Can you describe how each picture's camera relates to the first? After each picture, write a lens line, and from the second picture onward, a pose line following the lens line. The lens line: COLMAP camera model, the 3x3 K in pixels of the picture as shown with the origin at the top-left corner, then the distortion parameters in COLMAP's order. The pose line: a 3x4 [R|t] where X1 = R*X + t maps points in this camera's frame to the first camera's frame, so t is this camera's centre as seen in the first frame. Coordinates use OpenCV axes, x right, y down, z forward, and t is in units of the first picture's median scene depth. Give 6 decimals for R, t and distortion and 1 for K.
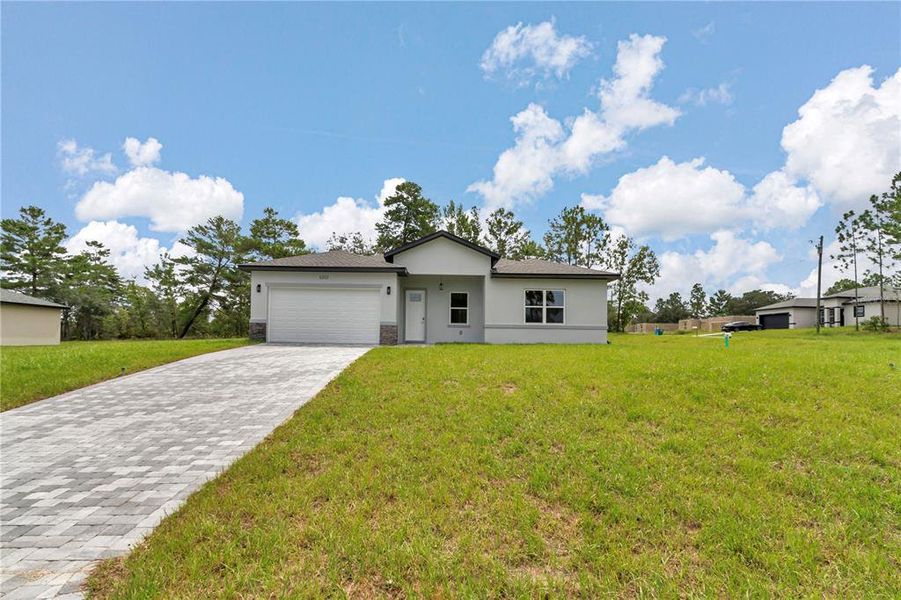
lens RADIAL K [[436.9, 0, 425.2], [0, 436.9, 324.4], [0, 0, 1]] dist [-0.002283, -0.000323]
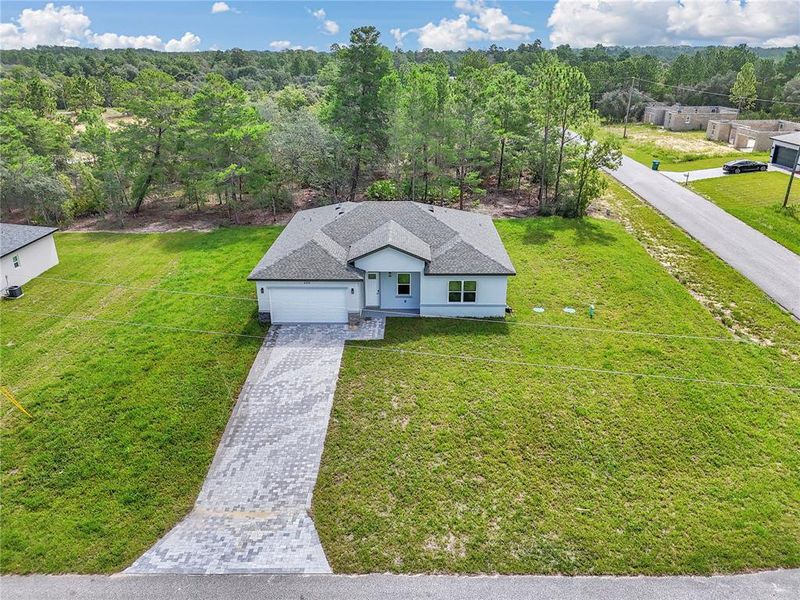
lens RADIAL K [[613.6, 0, 400.0], [0, 613.6, 300.0], [0, 0, 1]] dist [0.084950, -0.095023]
pose [[0.999871, -0.012181, -0.010484, 0.089725], [0.015408, 0.912062, 0.409763, -0.827890], [0.004571, -0.409872, 0.912132, -0.822680]]
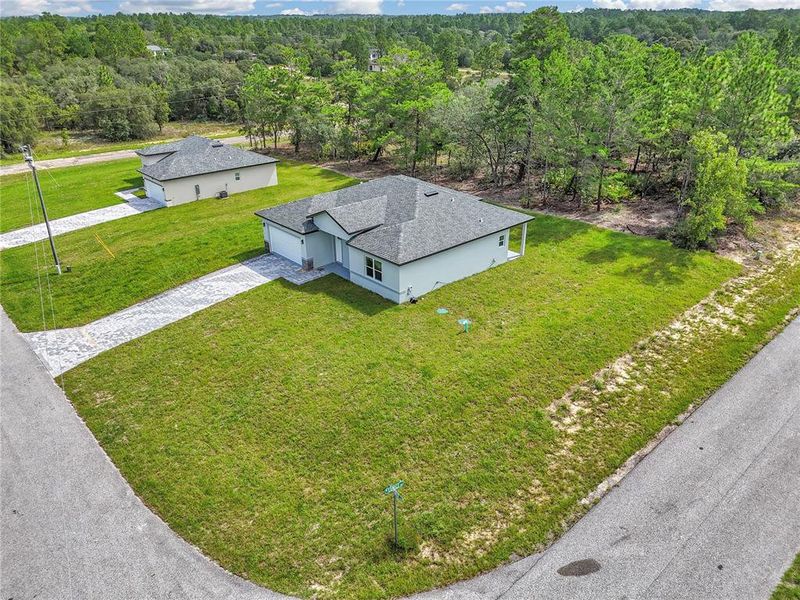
lens RADIAL K [[613.6, 0, 400.0], [0, 613.6, 300.0], [0, 0, 1]] dist [0.084950, -0.095023]
pose [[0.665938, 0.295857, -0.684832, 1.840422], [0.049290, 0.898541, 0.436112, -0.877197], [0.744377, -0.324179, 0.583790, -0.233728]]
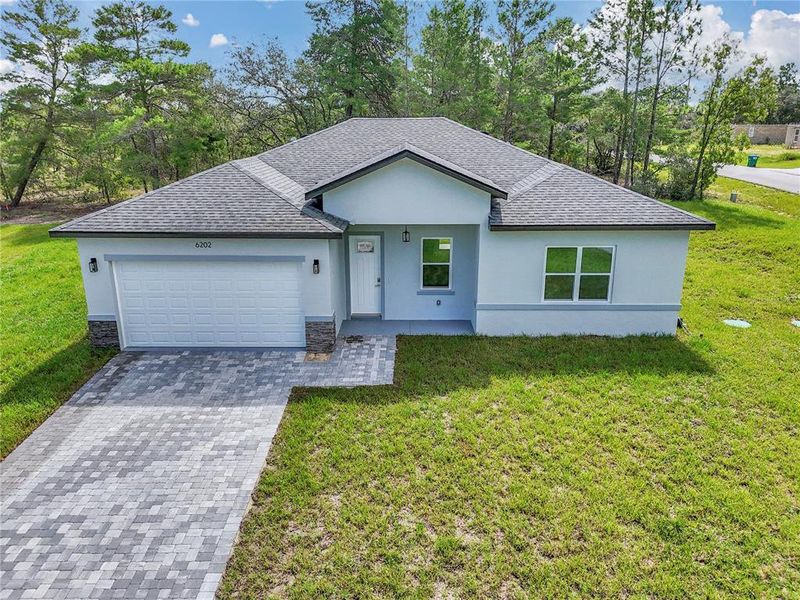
lens RADIAL K [[613.6, 0, 400.0], [0, 613.6, 300.0], [0, 0, 1]] dist [0.084950, -0.095023]
pose [[0.999921, -0.011943, -0.003856, 0.030771], [0.012550, 0.948785, 0.315674, -0.275867], [-0.000111, -0.315698, 0.948860, 0.179806]]
